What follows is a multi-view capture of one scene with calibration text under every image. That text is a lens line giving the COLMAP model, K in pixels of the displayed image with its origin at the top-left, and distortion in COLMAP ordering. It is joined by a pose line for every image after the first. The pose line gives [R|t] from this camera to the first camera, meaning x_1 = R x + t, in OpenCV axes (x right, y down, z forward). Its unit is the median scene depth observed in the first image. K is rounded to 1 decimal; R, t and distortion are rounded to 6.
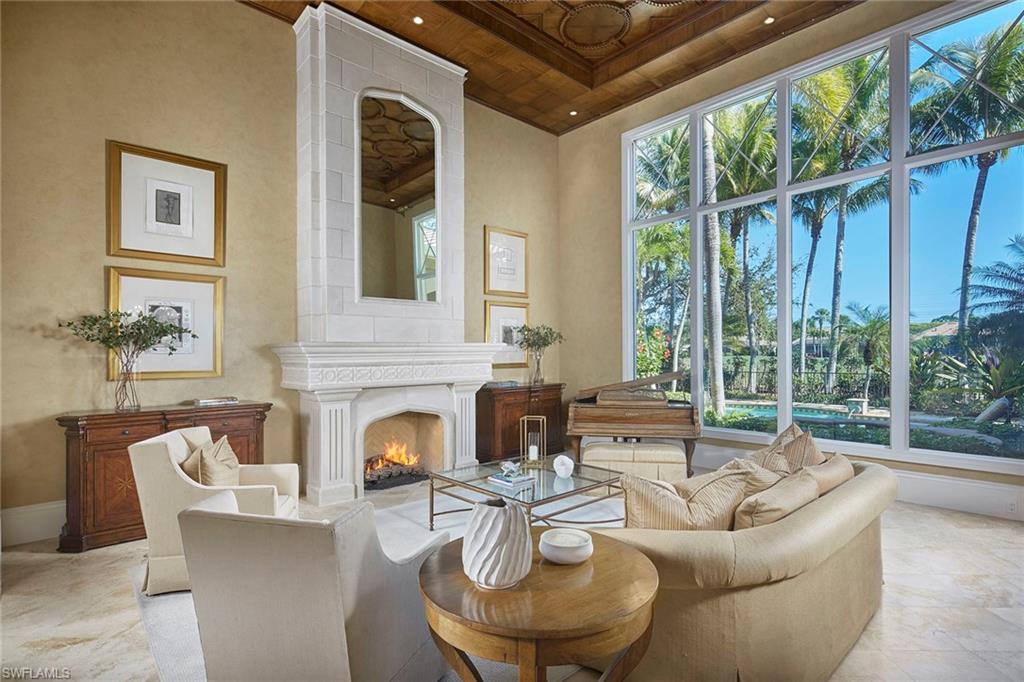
lens RADIAL K [[497.2, 0, 515.0], [0, 497.2, 355.4], [0, 0, 1]] dist [0.002062, 0.000115]
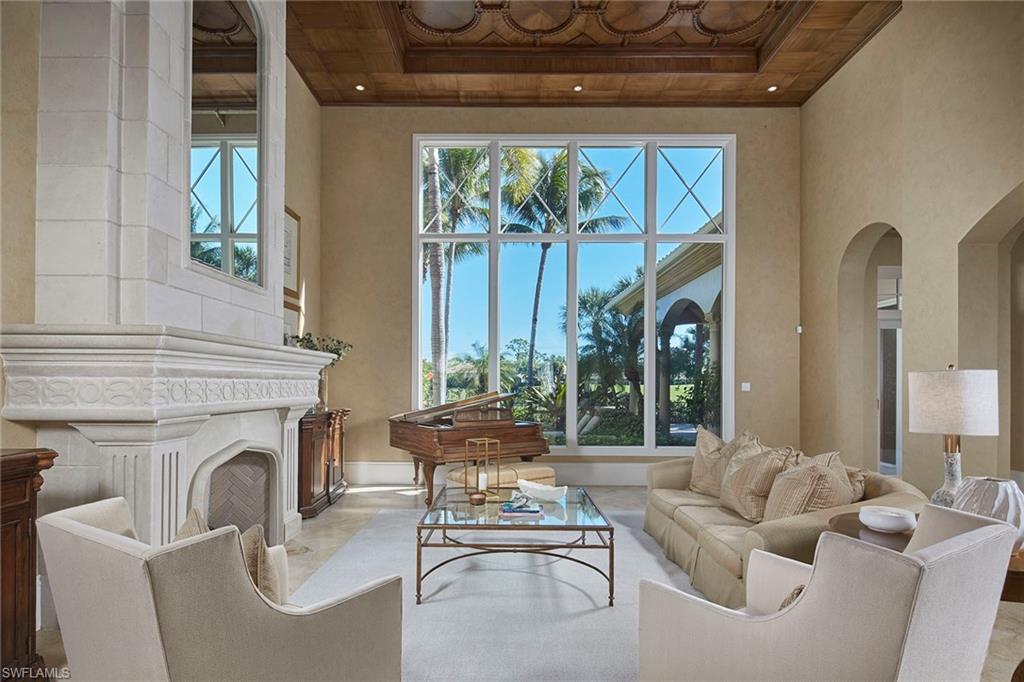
lens RADIAL K [[520.6, 0, 510.1], [0, 520.6, 386.2], [0, 0, 1]] dist [-0.000055, 0.000004]
pose [[0.678241, 0.011875, 0.734743, -0.486219], [-0.007725, 0.999929, -0.009030, 0.032935], [-0.734799, 0.000449, 0.678285, 0.298247]]
